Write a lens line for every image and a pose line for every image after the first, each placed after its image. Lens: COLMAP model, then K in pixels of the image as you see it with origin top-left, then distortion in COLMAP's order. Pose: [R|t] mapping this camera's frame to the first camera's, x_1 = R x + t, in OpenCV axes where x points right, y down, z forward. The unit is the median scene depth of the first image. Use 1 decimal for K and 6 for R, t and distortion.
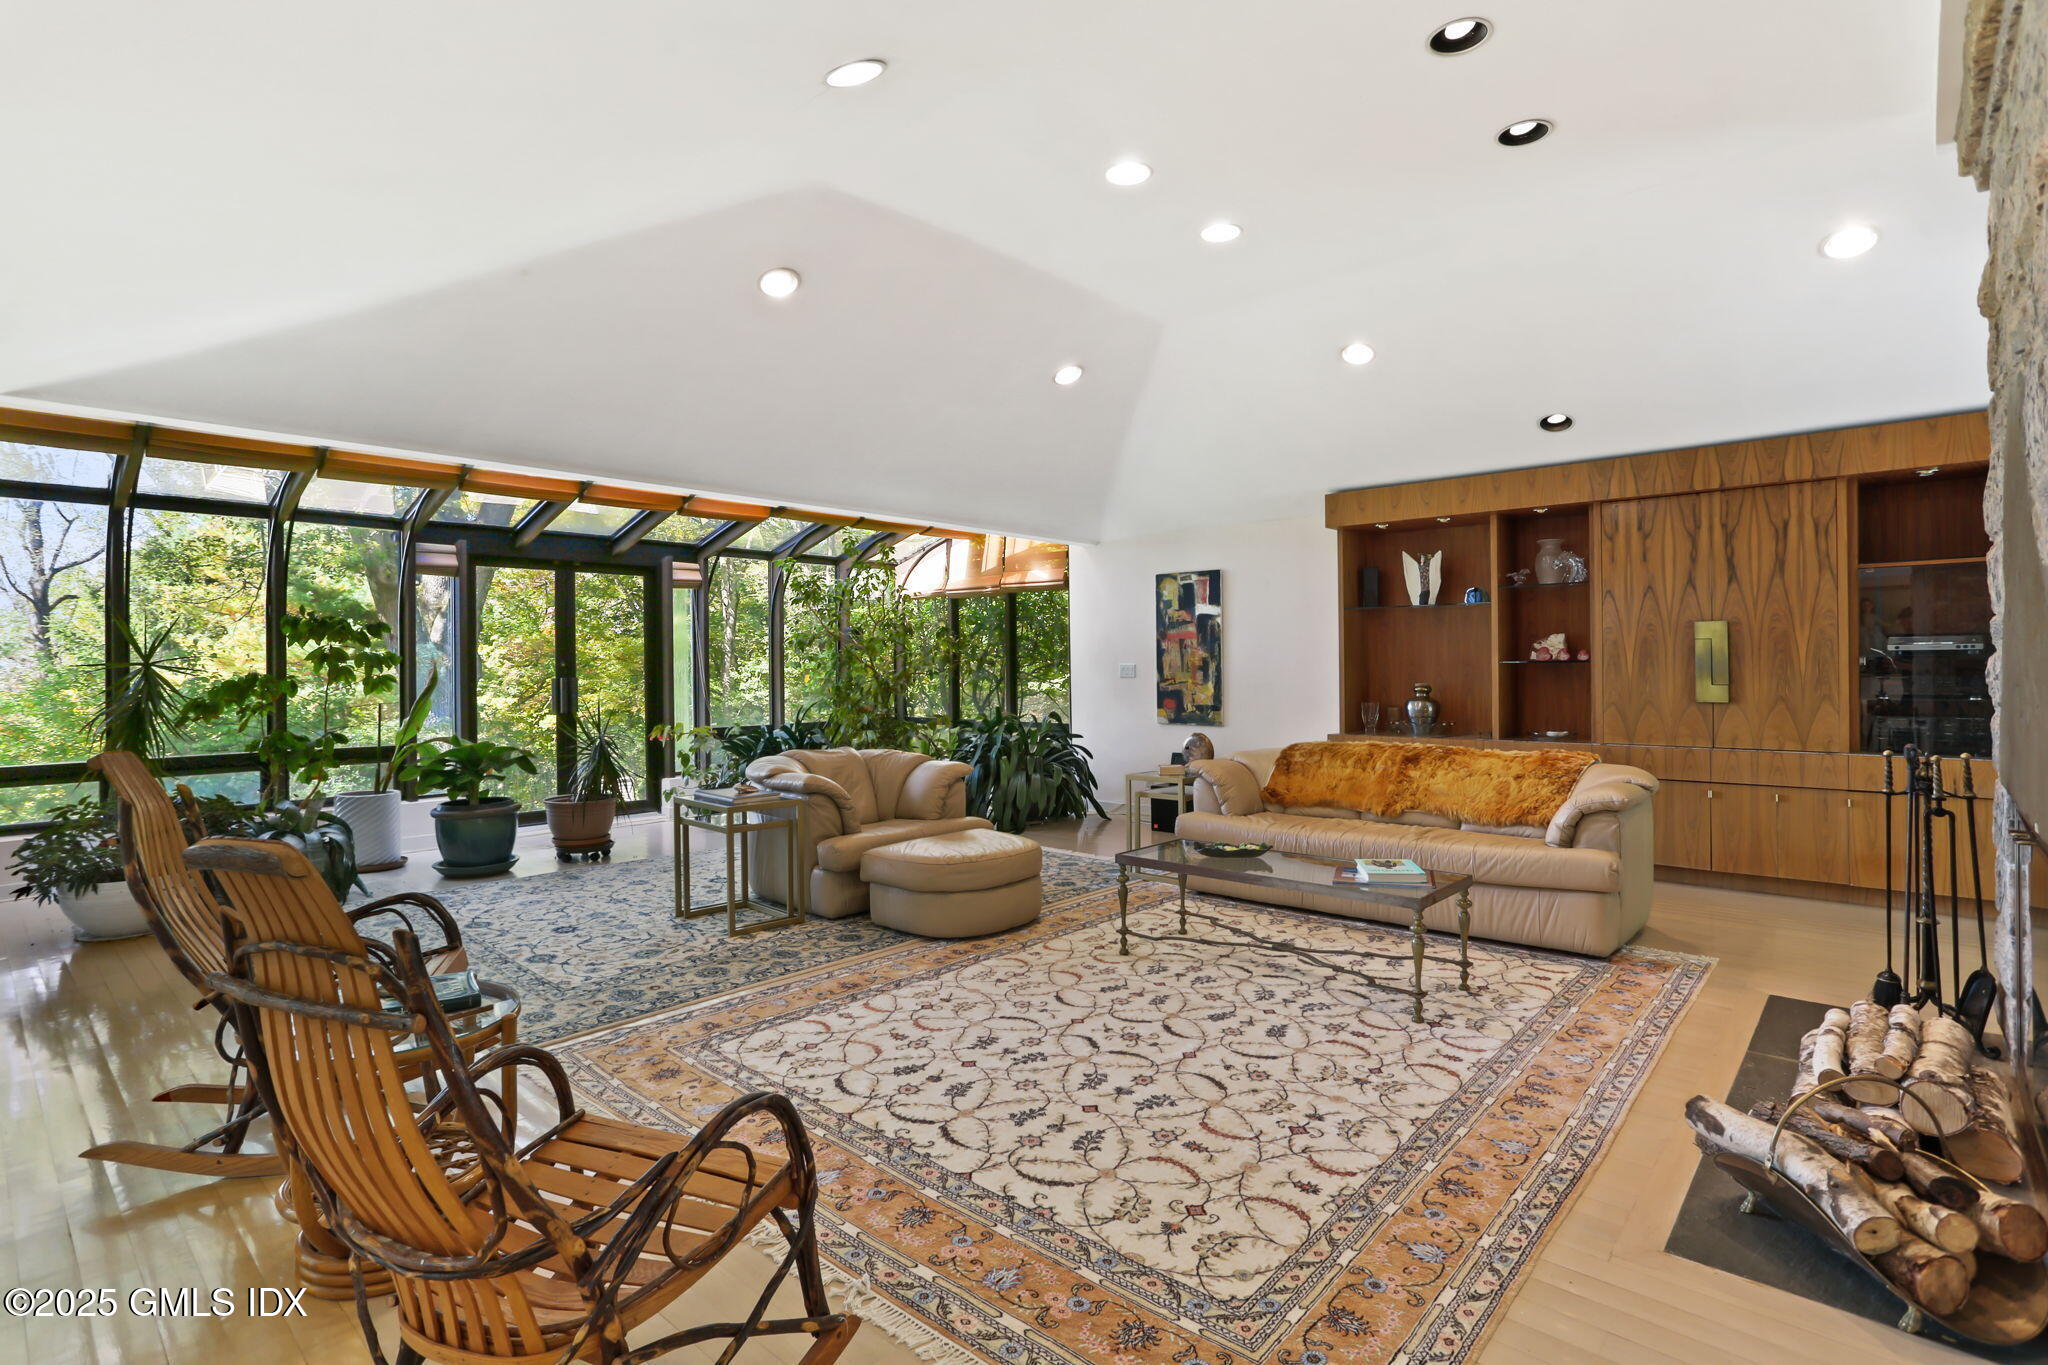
lens RADIAL K [[999.0, 0, 1027.0], [0, 999.0, 675.0], [0, 0, 1]] dist [-0.002300, -0.000136]
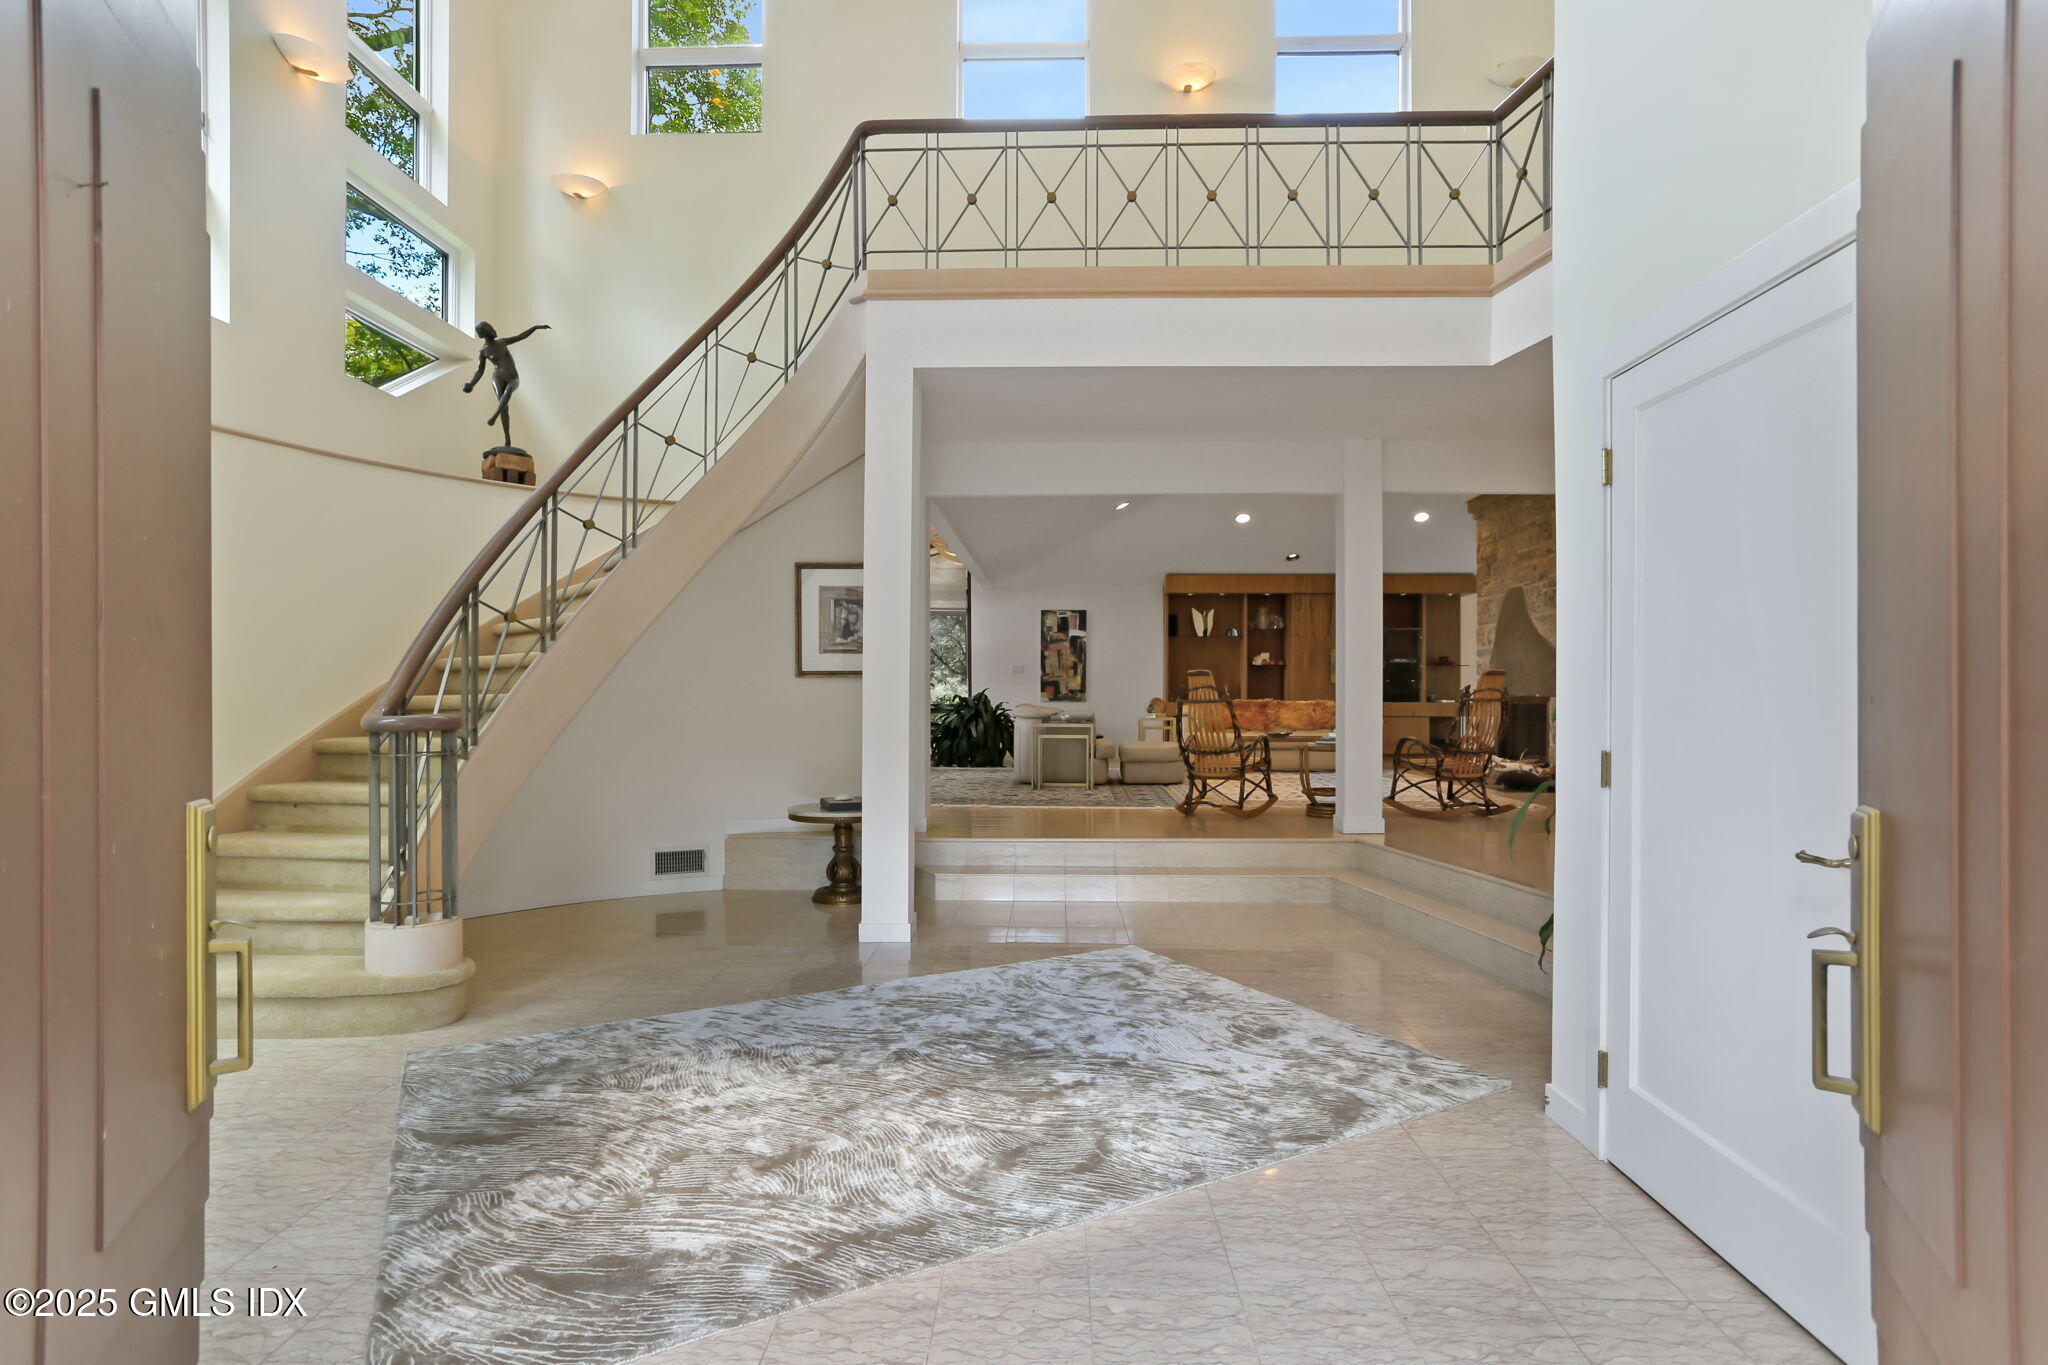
lens RADIAL K [[999.0, 0, 1021.3], [0, 999.0, 682.3], [0, 0, 1]] dist [-0.002300, -0.000136]
pose [[0.771048, 0.004350, 0.636762, -0.964361], [-0.001215, 0.999985, -0.005361, 0.026999], [-0.636775, 0.003360, 0.771042, -0.244677]]
